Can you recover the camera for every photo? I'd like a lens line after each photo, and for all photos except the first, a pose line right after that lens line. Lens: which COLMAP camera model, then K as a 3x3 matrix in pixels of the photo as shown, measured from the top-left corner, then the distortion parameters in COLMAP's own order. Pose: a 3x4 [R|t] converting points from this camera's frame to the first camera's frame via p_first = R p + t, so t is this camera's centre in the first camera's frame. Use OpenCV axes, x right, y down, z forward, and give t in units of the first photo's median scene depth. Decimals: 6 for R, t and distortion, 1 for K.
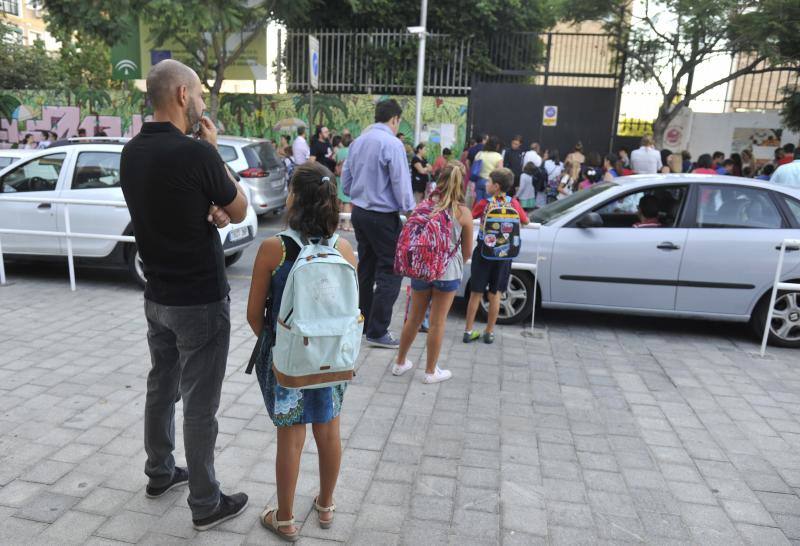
lens RADIAL K [[607.0, 0, 360.9], [0, 607.0, 304.2], [0, 0, 1]] dist [-0.108009, 0.077905]
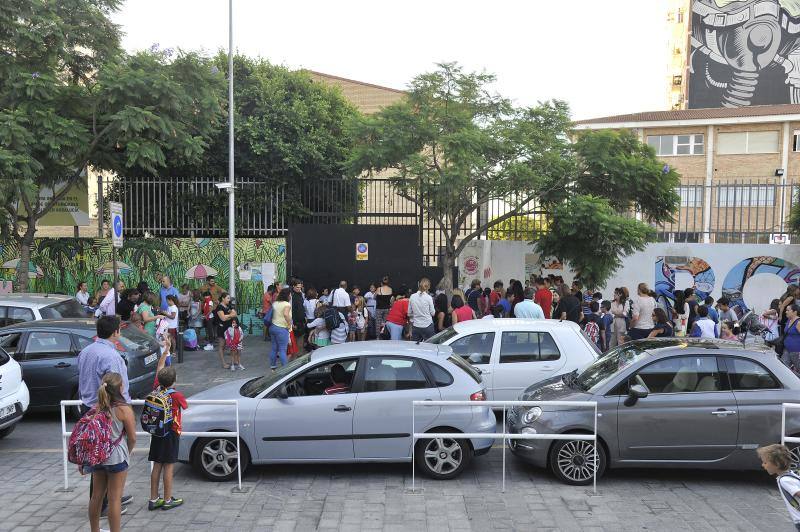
lens RADIAL K [[661.8, 0, 396.3], [0, 661.8, 280.3], [0, 0, 1]] dist [-0.044604, 0.103041]
pose [[0.977312, -0.044512, 0.207074, 0.128776], [0.084113, 0.978833, -0.186575, -0.034329], [-0.194386, 0.199759, 0.960370, -0.169798]]
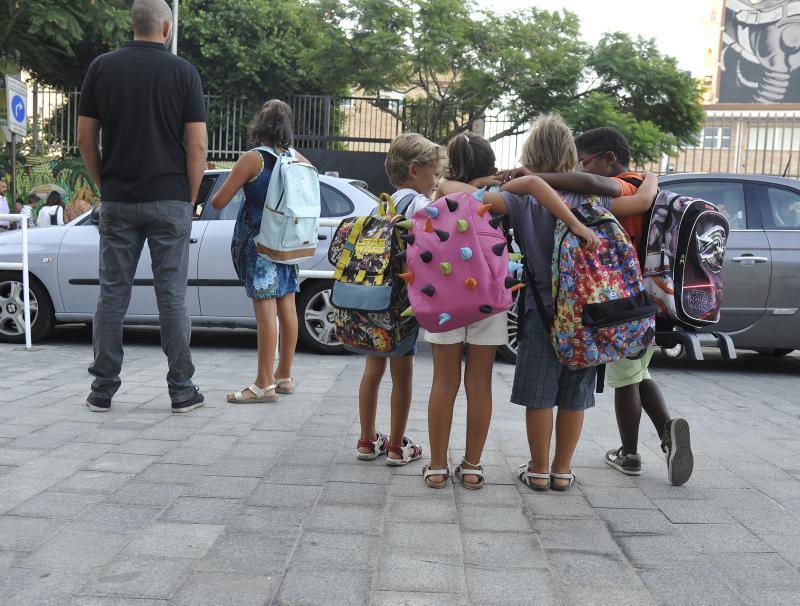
lens RADIAL K [[663.0, 0, 413.8], [0, 663.0, 328.8], [0, 0, 1]] dist [-0.091375, 0.050619]
pose [[0.980219, -0.016487, 0.197227, 0.242861], [0.045520, 0.988589, -0.143596, 0.067975], [-0.192609, 0.149734, 0.969784, 0.007776]]
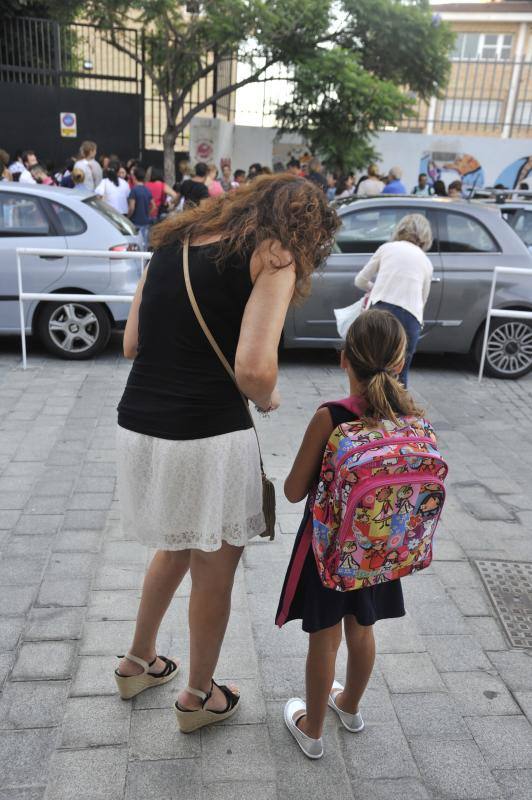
lens RADIAL K [[698.0, 0, 266.0], [0, 698.0, 400.0], [0, 0, 1]] dist [-0.011510, 0.121125]
pose [[0.946980, -0.083598, 0.310228, 0.246000], [0.063352, 0.995185, 0.074791, 0.027592], [-0.314986, -0.051172, 0.947716, -0.087770]]
